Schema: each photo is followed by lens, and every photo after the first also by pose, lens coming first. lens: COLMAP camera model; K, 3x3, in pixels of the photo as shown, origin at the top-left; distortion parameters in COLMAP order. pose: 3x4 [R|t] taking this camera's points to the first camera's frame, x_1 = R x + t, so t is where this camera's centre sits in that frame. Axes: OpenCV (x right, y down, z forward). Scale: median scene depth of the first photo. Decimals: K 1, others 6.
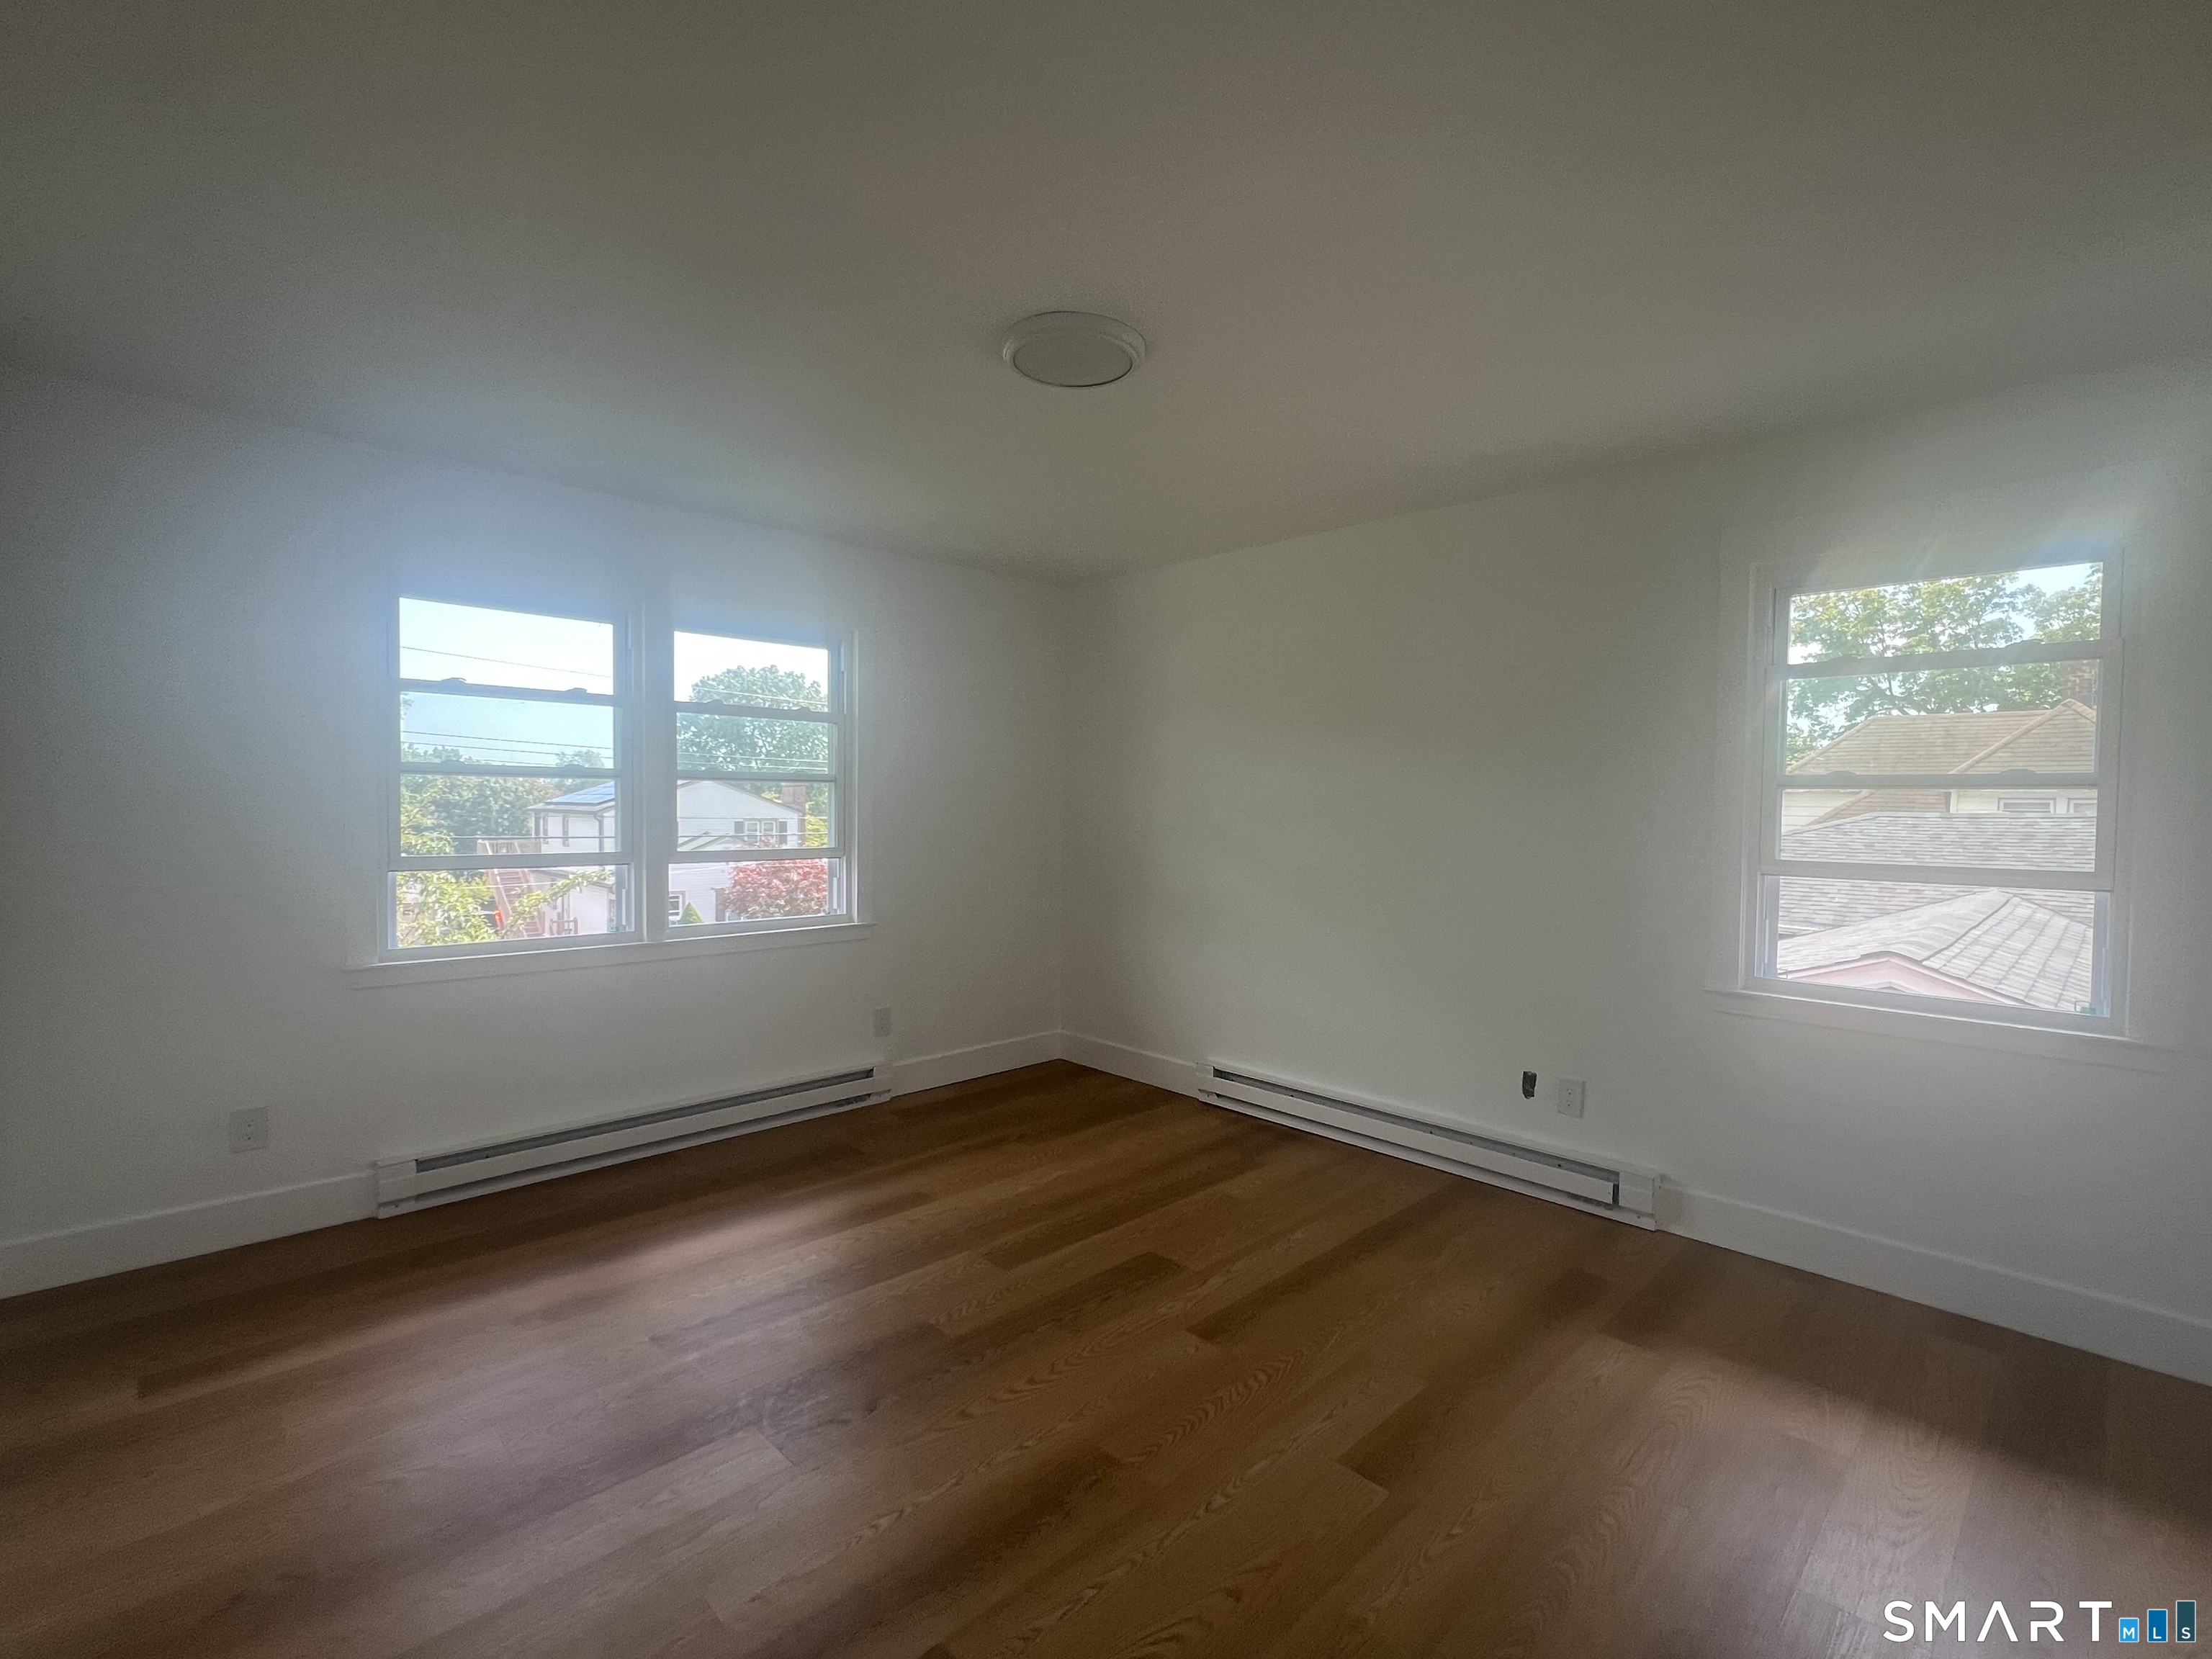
lens RADIAL K [[998.3, 0, 1106.0], [0, 998.3, 829.5], [0, 0, 1]] dist [-0.000571, -0.000150]
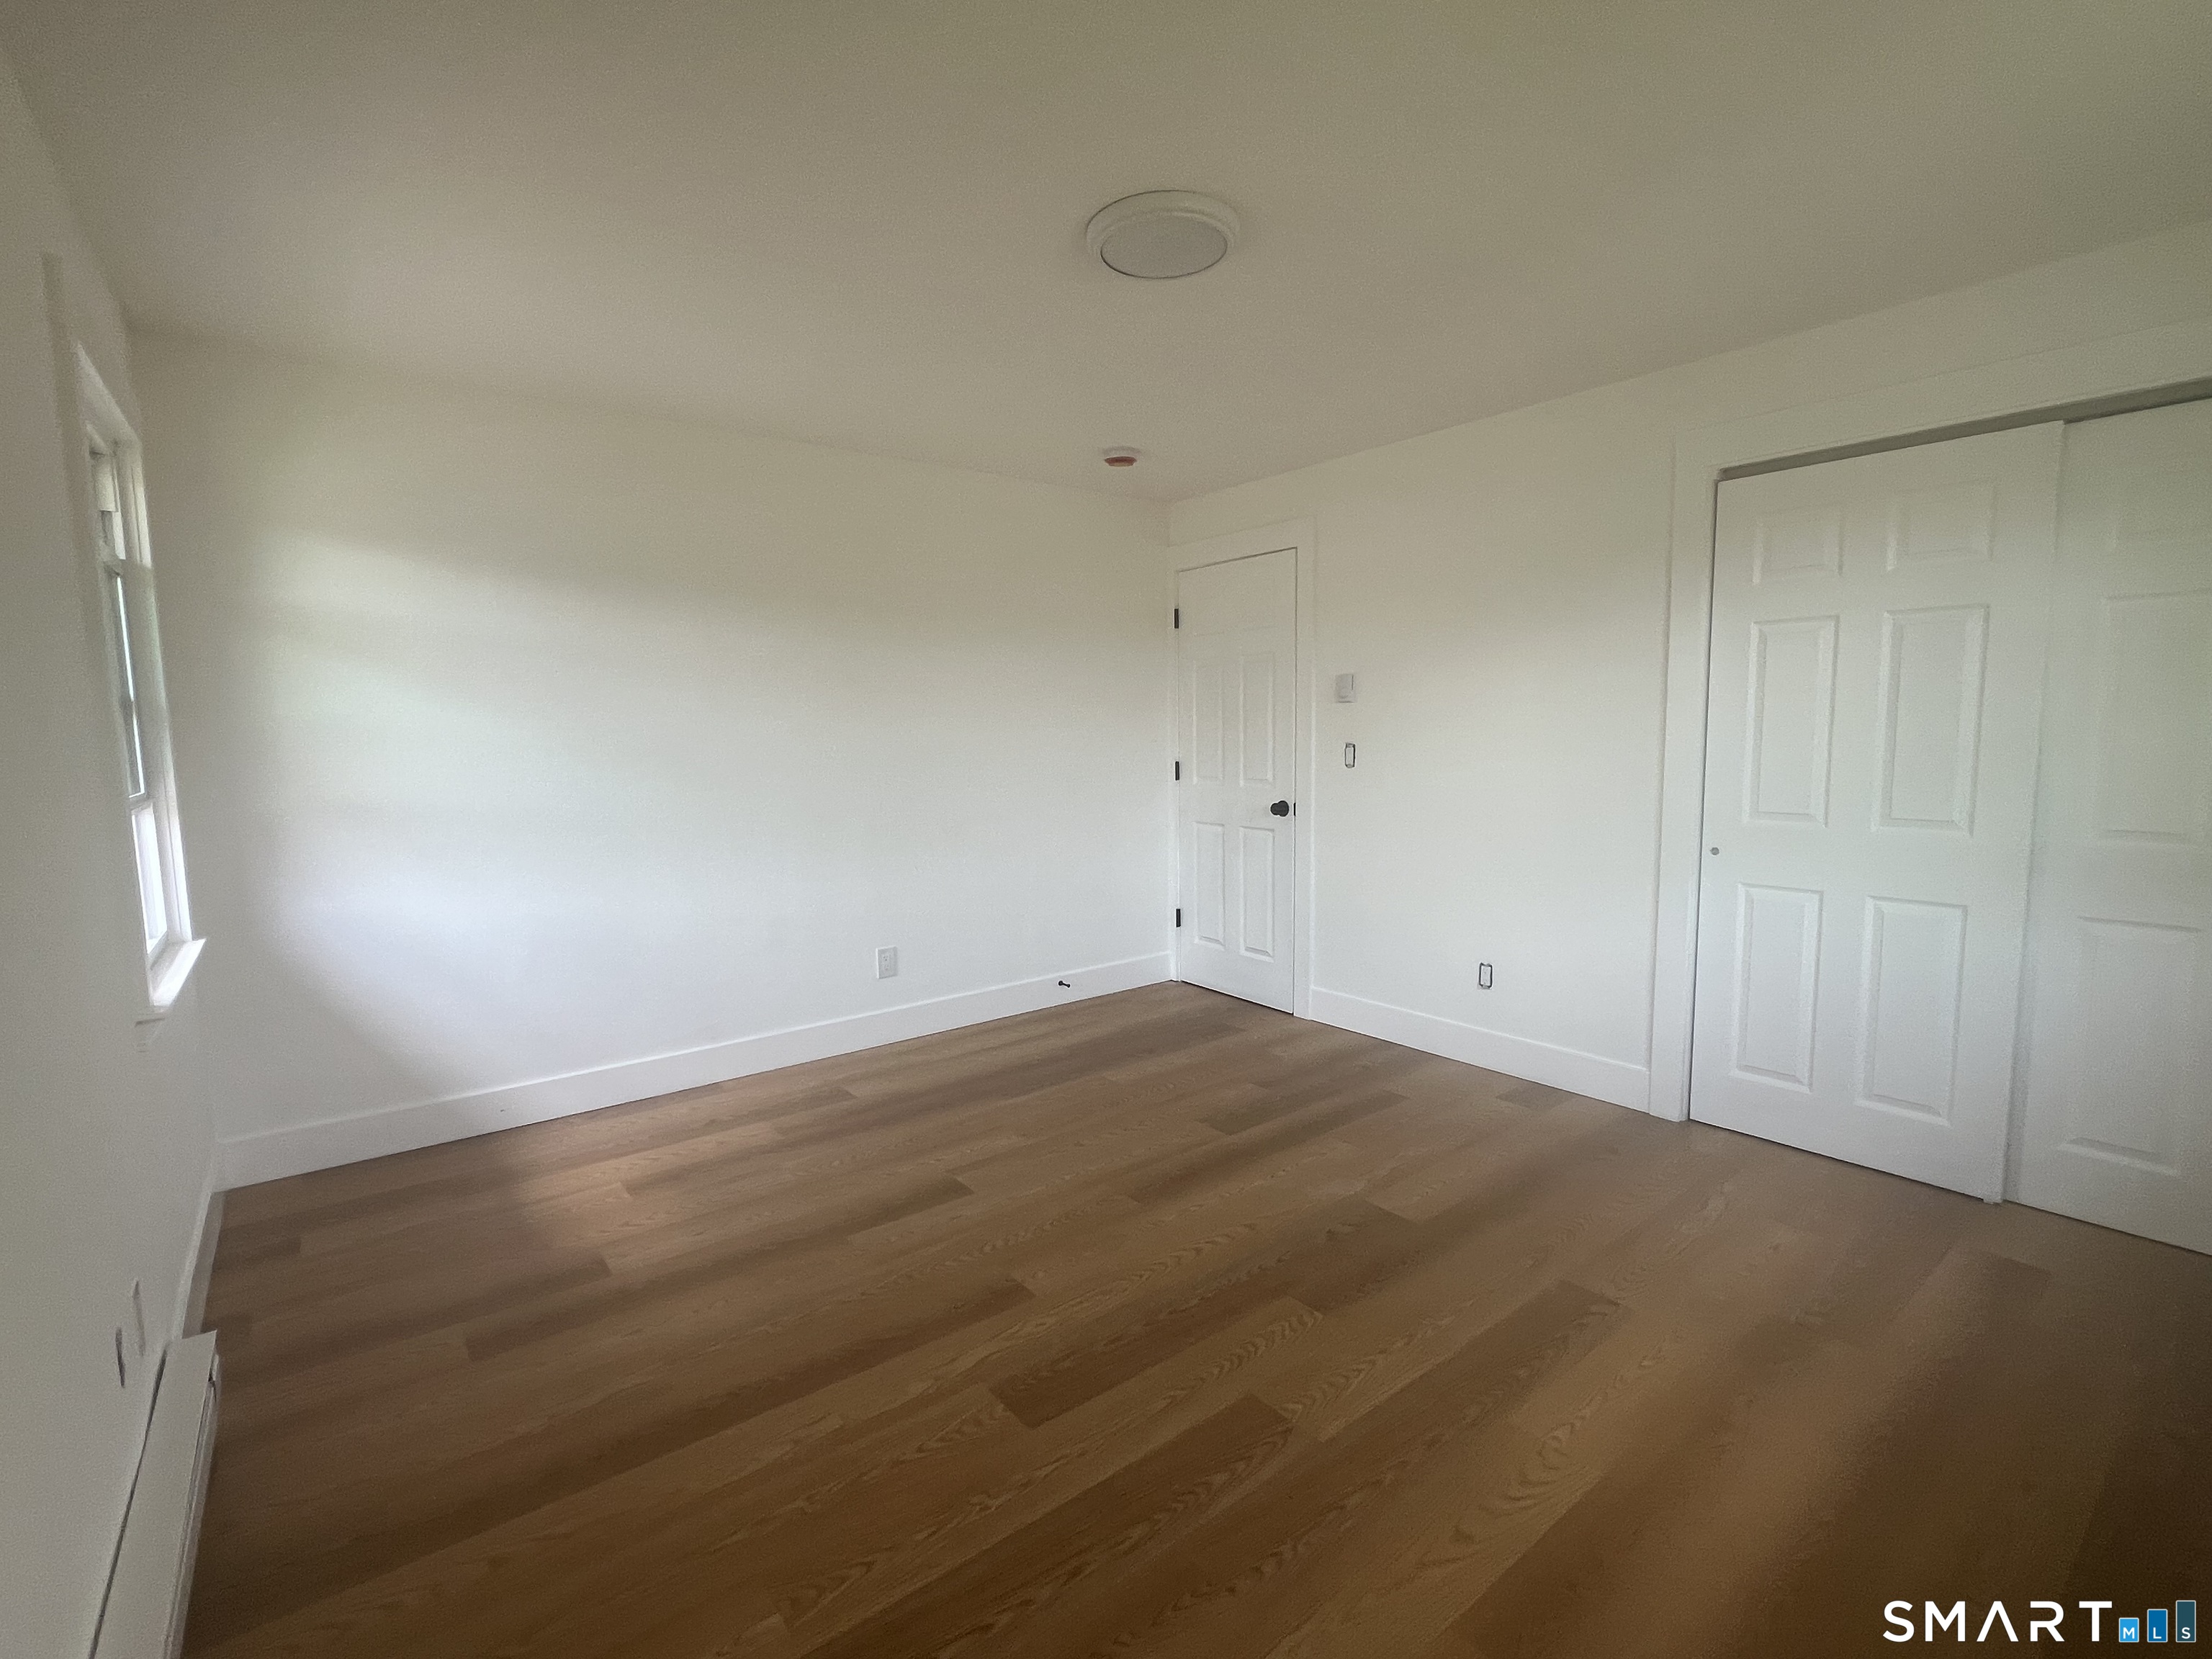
lens RADIAL K [[998.3, 0, 1106.0], [0, 998.3, 829.5], [0, 0, 1]] dist [-0.000571, -0.000150]
pose [[-0.994638, -0.001989, 0.103396, -0.079021], [0.010681, 0.992492, 0.121841, -0.040717], [-0.102862, 0.122292, -0.987149, 1.847821]]
